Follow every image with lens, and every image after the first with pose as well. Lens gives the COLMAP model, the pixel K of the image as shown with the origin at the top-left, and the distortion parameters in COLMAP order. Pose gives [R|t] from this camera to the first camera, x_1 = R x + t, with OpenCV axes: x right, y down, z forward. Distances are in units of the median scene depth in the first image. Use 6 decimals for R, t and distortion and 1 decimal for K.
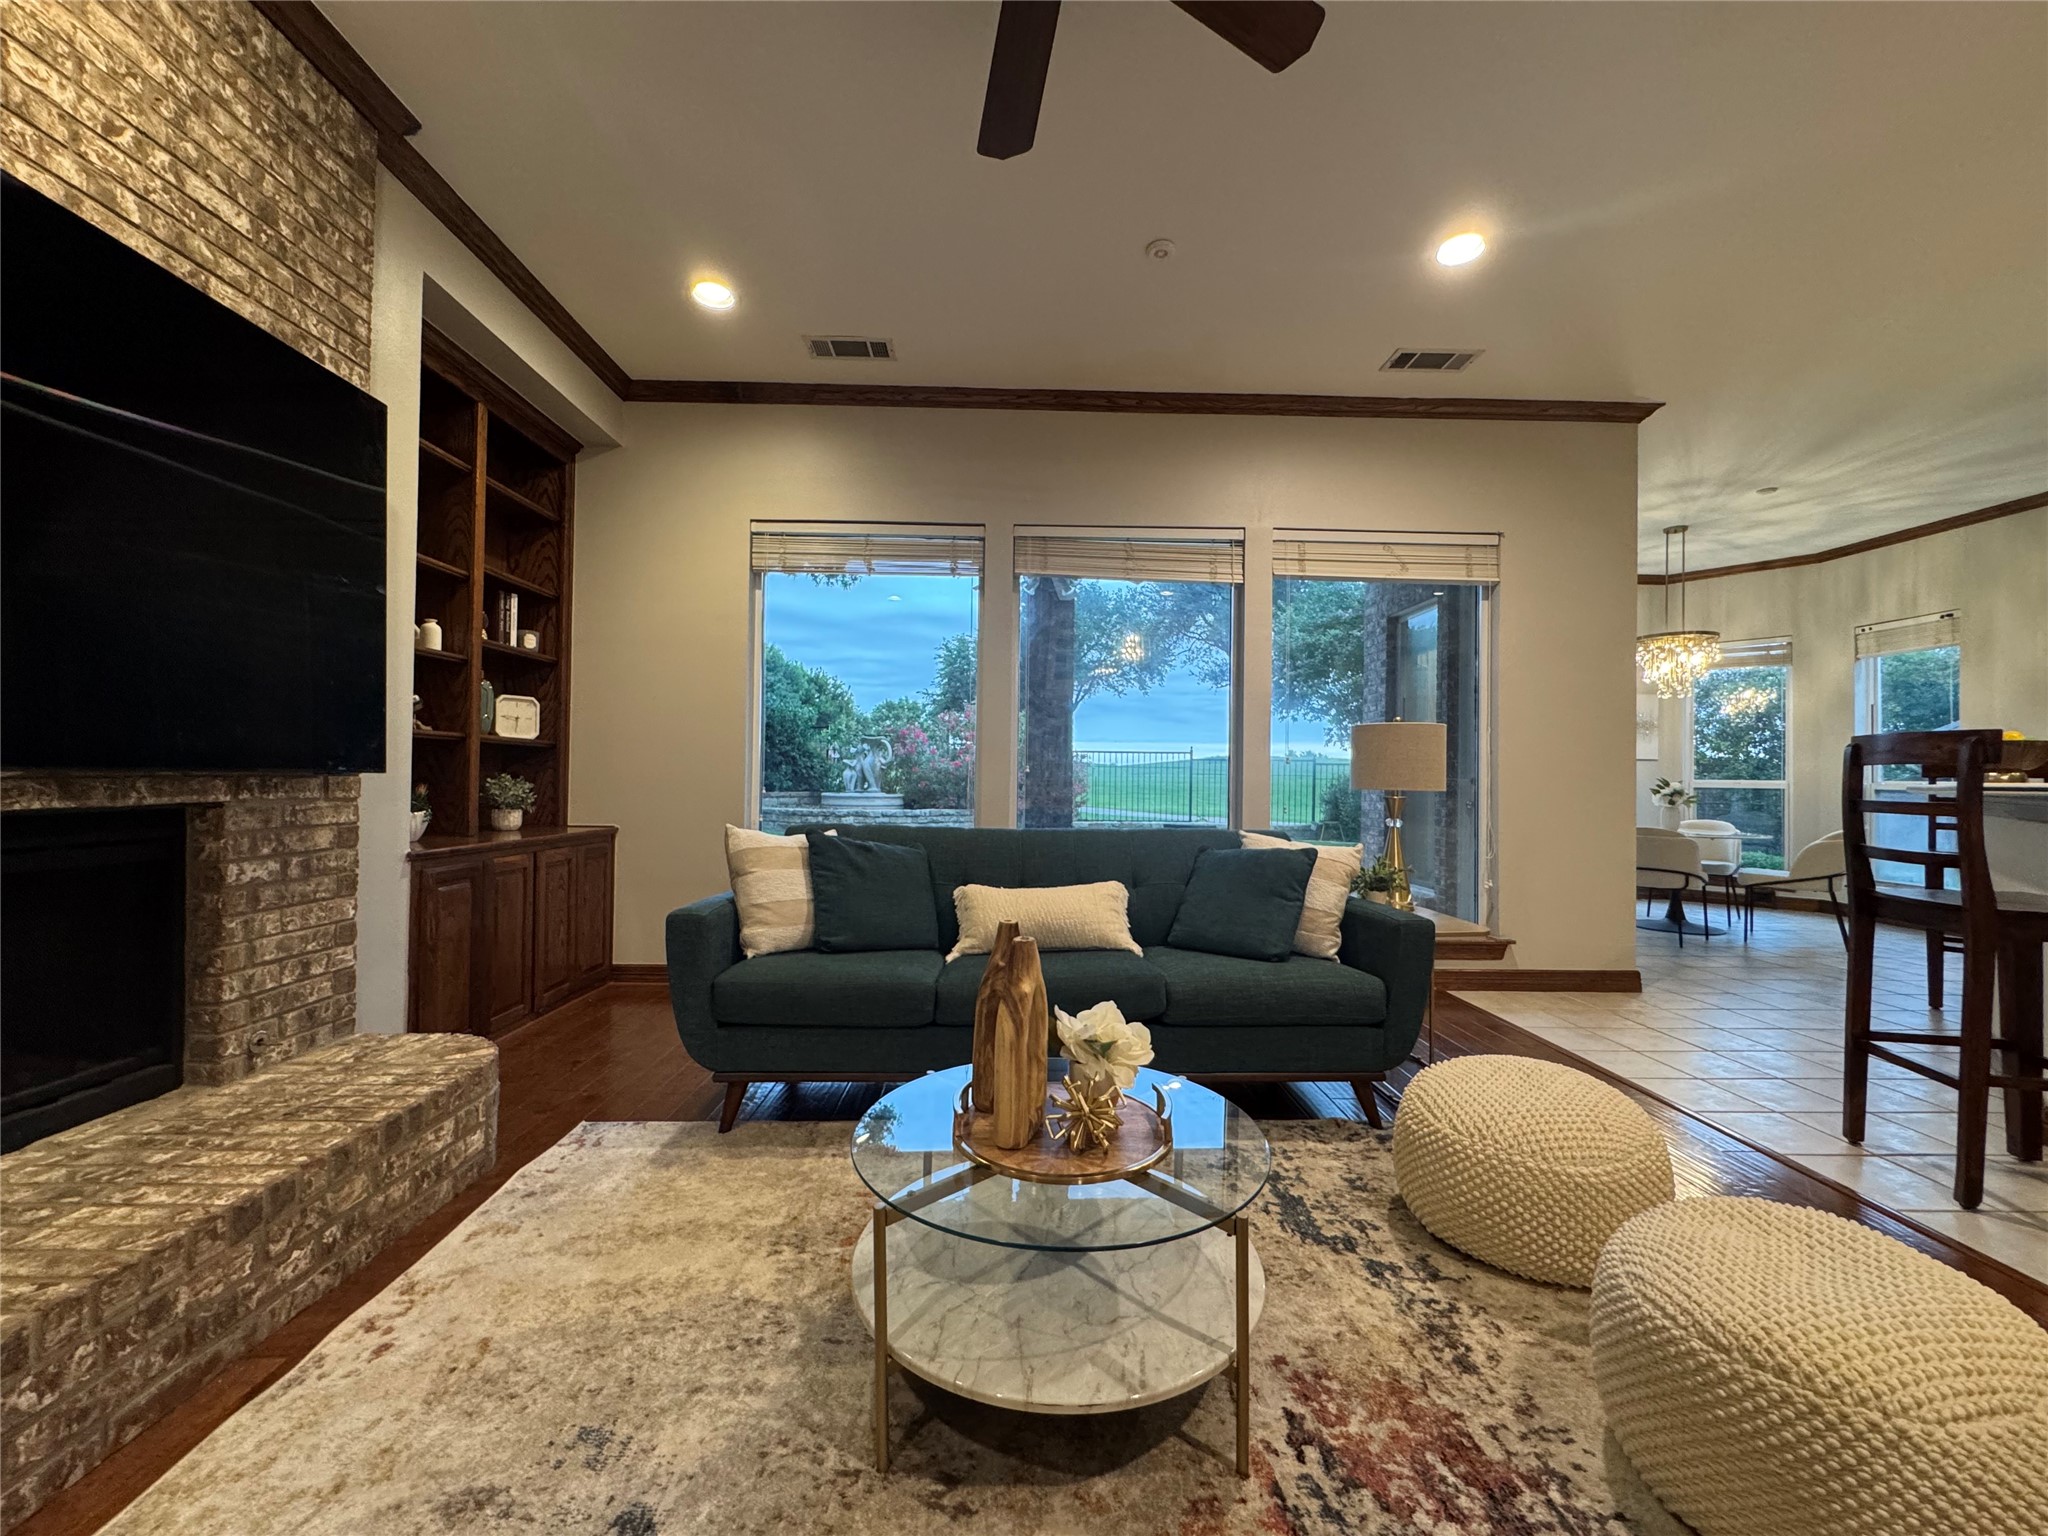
lens RADIAL K [[819.2, 0, 1024.2], [0, 819.2, 764.2], [0, 0, 1]] dist [-0.004423, 0.000893]
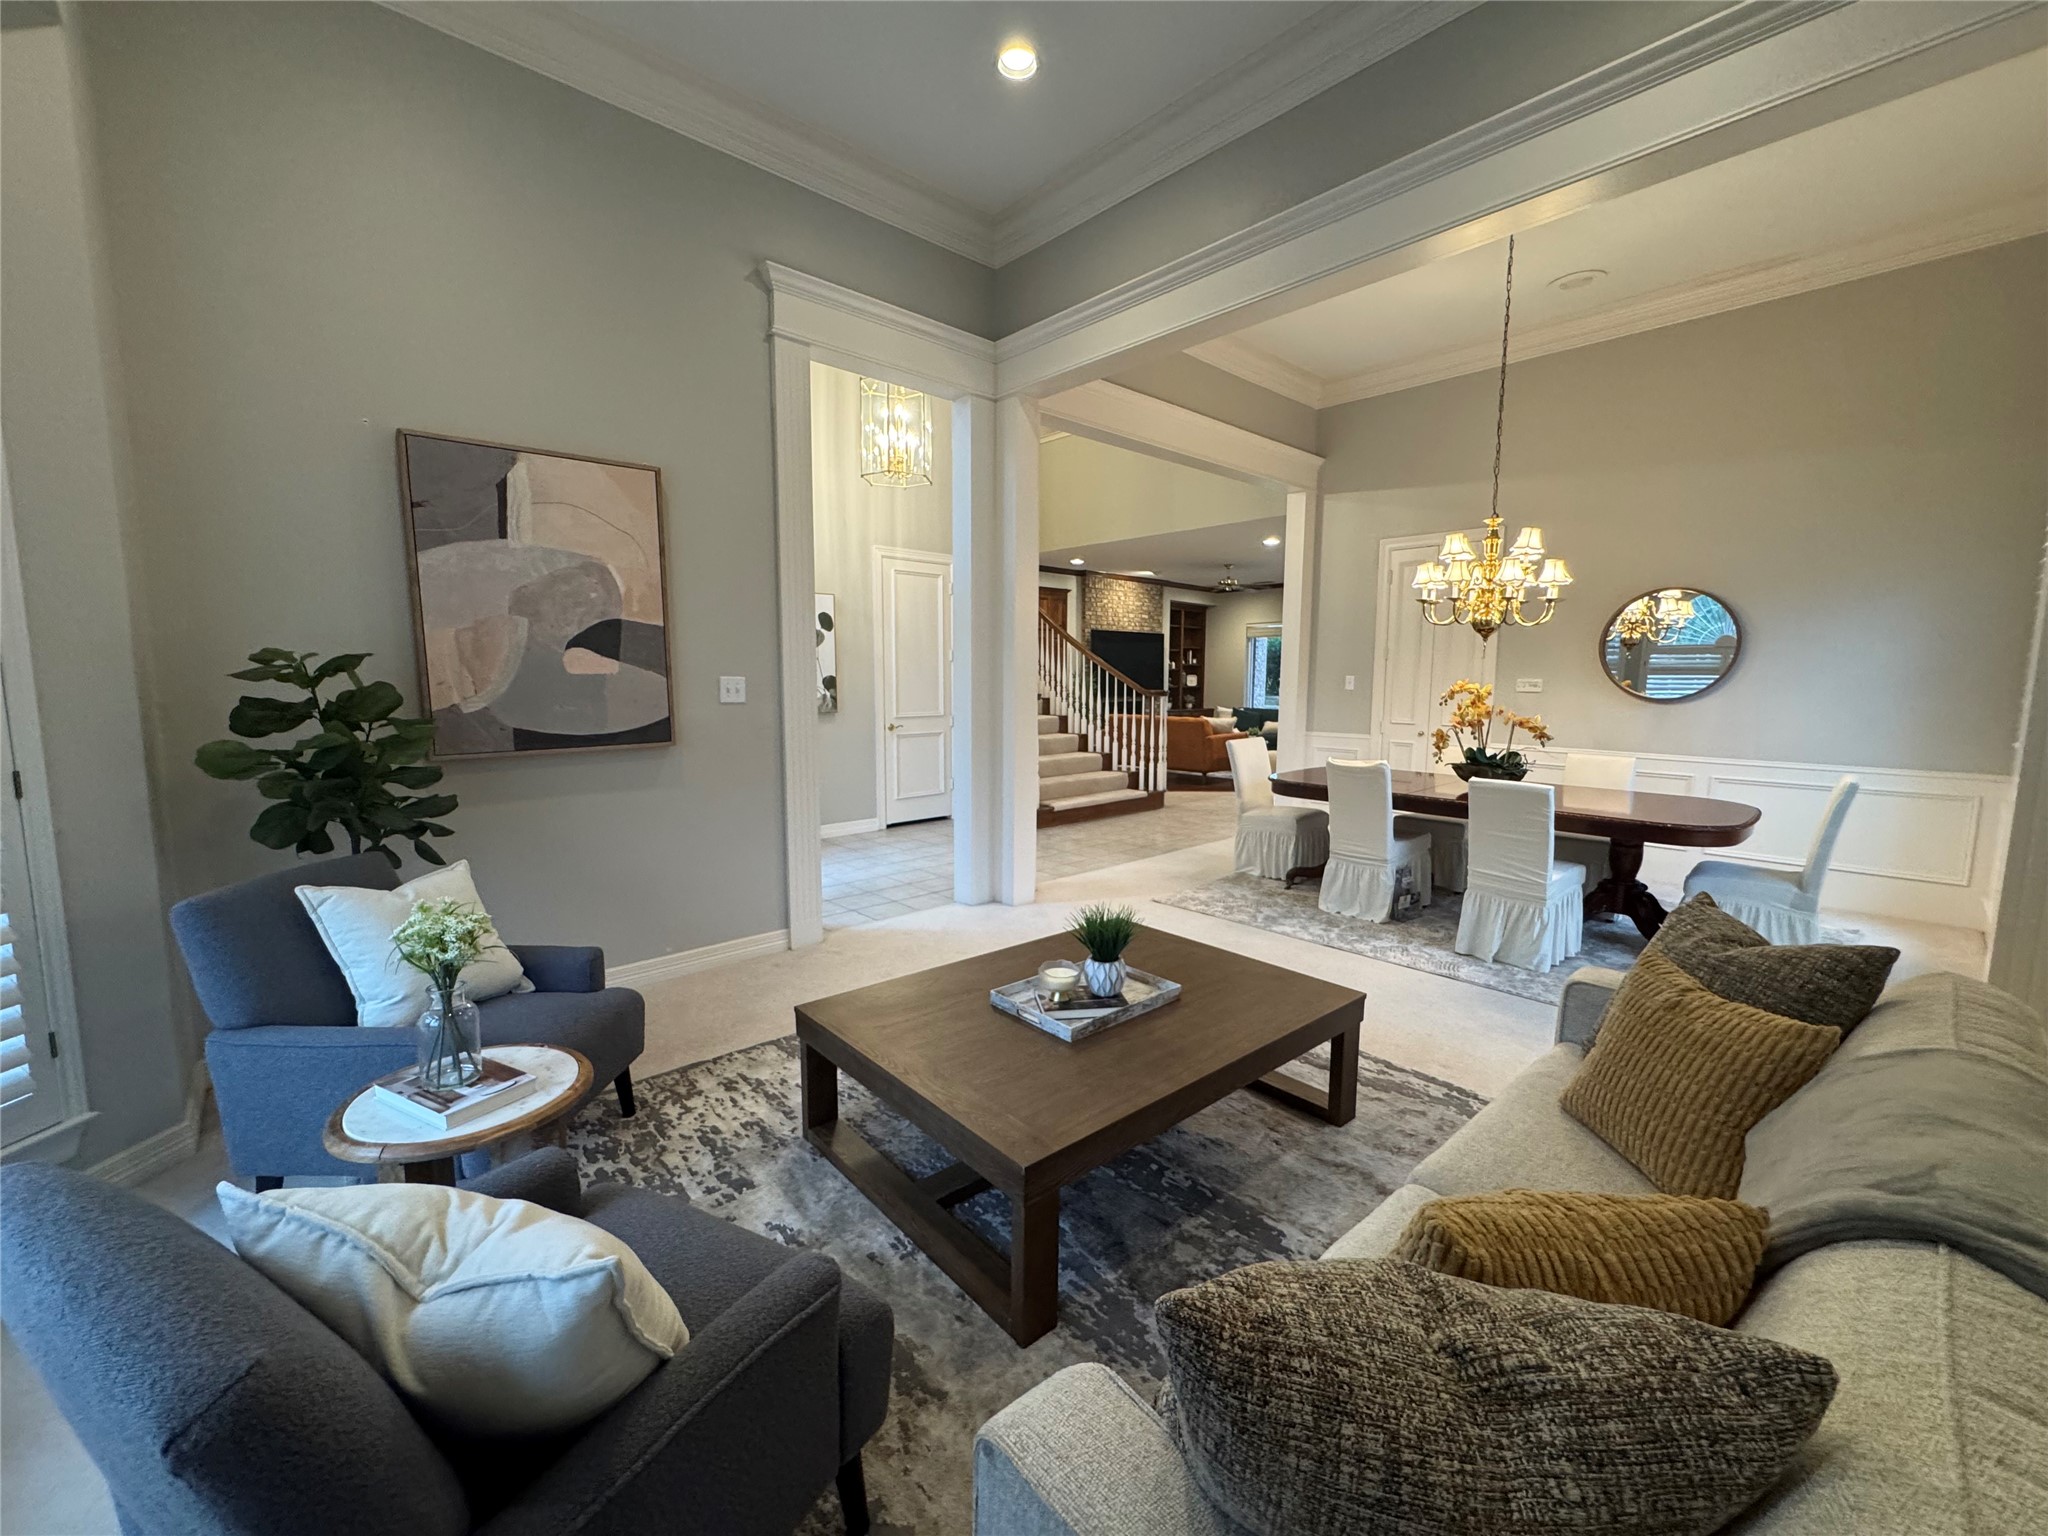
lens RADIAL K [[819.2, 0, 1024.8], [0, 819.2, 765.5], [0, 0, 1]] dist [-0.004423, 0.000893]
pose [[0.659051, 0.077594, -0.748085, 3.259094], [0.012181, 0.993432, 0.113774, -0.190125], [0.752000, -0.084095, 0.653777, -3.954074]]
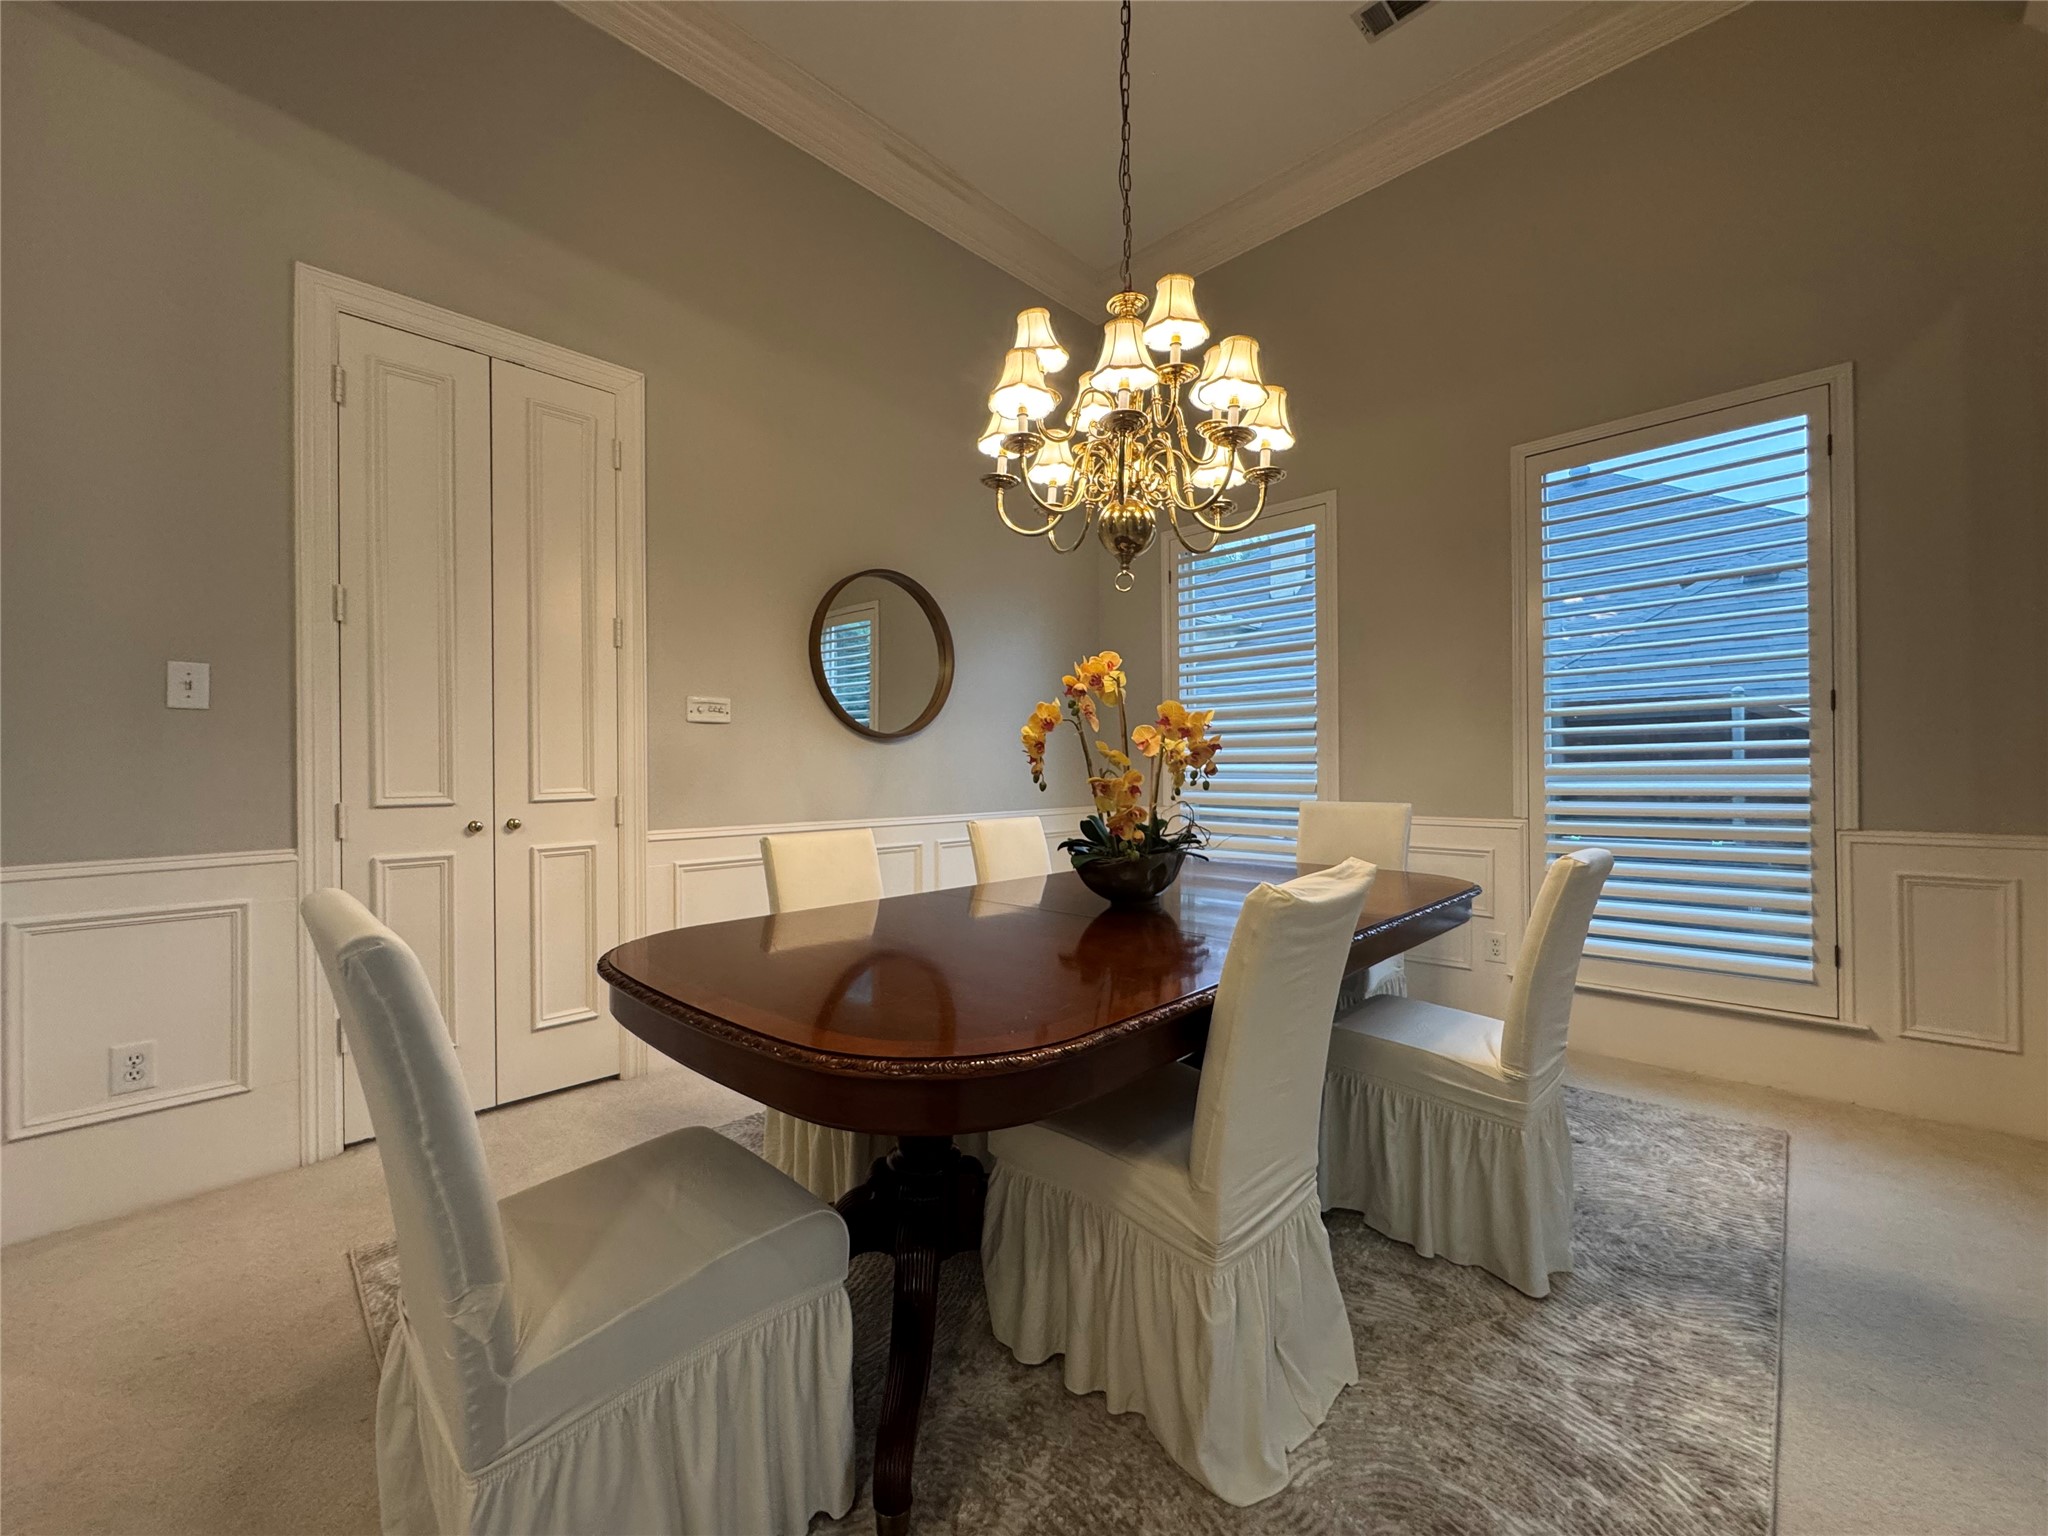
lens RADIAL K [[819.2, 0, 1022.6], [0, 819.2, 765.7], [0, 0, 1]] dist [-0.004423, 0.000893]
pose [[0.711981, -0.013094, 0.702077, 1.690147], [0.005112, 0.999896, 0.013464, -0.044606], [-0.702181, -0.005998, 0.711974, -2.232990]]
